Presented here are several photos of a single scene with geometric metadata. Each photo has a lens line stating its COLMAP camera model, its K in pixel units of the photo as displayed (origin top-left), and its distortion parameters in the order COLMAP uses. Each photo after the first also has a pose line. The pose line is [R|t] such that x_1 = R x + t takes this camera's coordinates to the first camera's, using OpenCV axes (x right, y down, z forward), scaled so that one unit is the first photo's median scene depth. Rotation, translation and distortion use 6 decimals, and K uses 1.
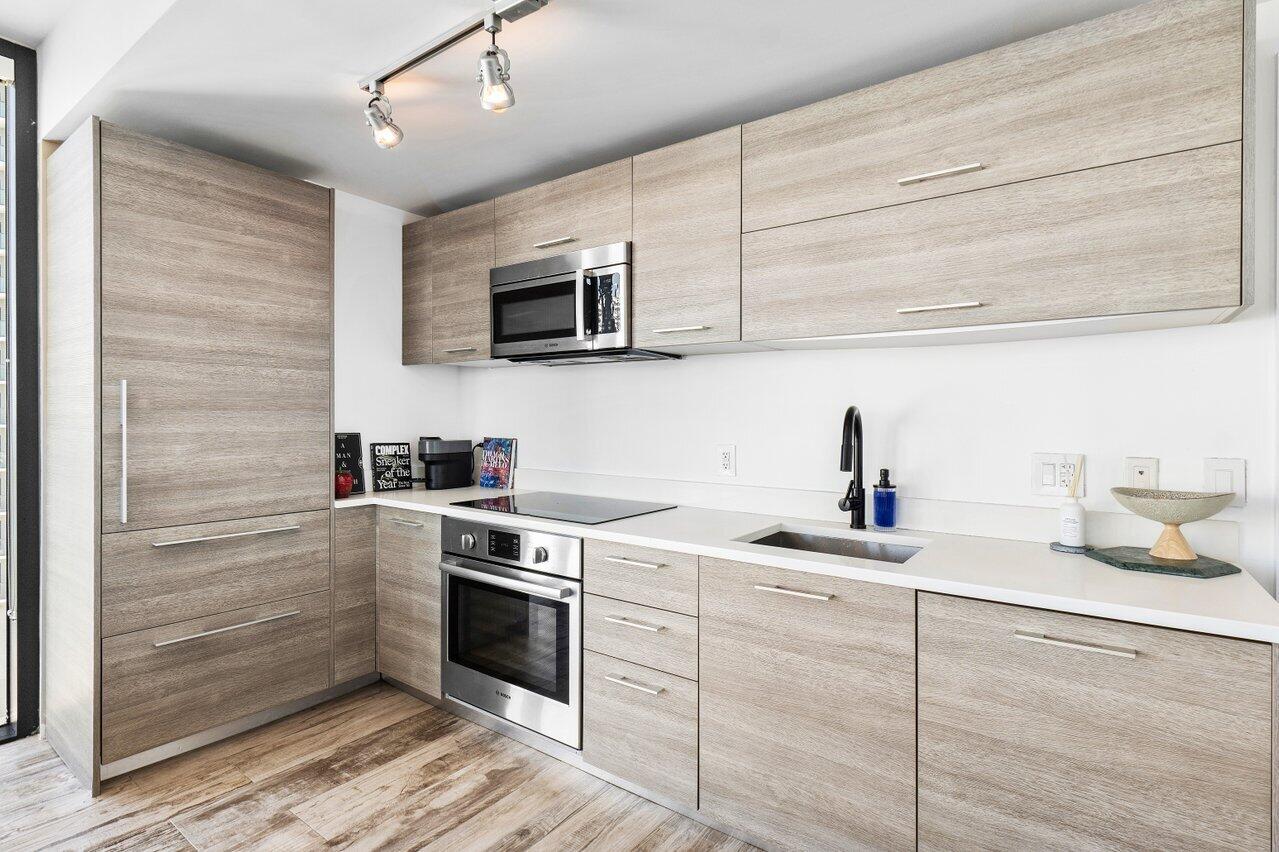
lens RADIAL K [[655.4, 0, 639.5], [0, 655.4, 426.0], [0, 0, 1]] dist [0.003094, 0.001154]
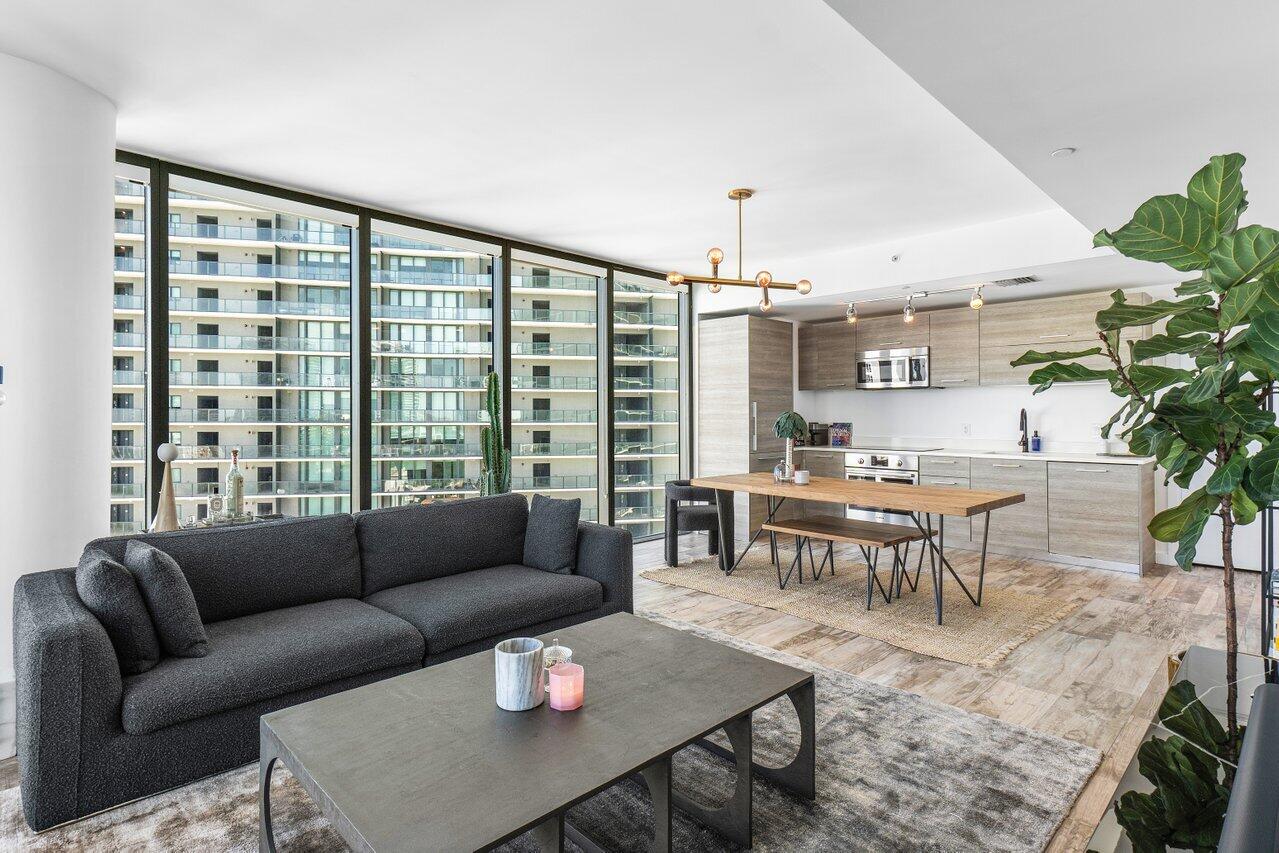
lens RADIAL K [[635.5, 0, 644.1], [0, 635.5, 418.1], [0, 0, 1]] dist [0.002899, 0.001469]
pose [[0.983240, -0.008169, -0.182135, -0.748576], [0.007494, 0.999962, -0.004394, 0.010973], [0.182164, 0.002956, 0.983264, -1.905497]]
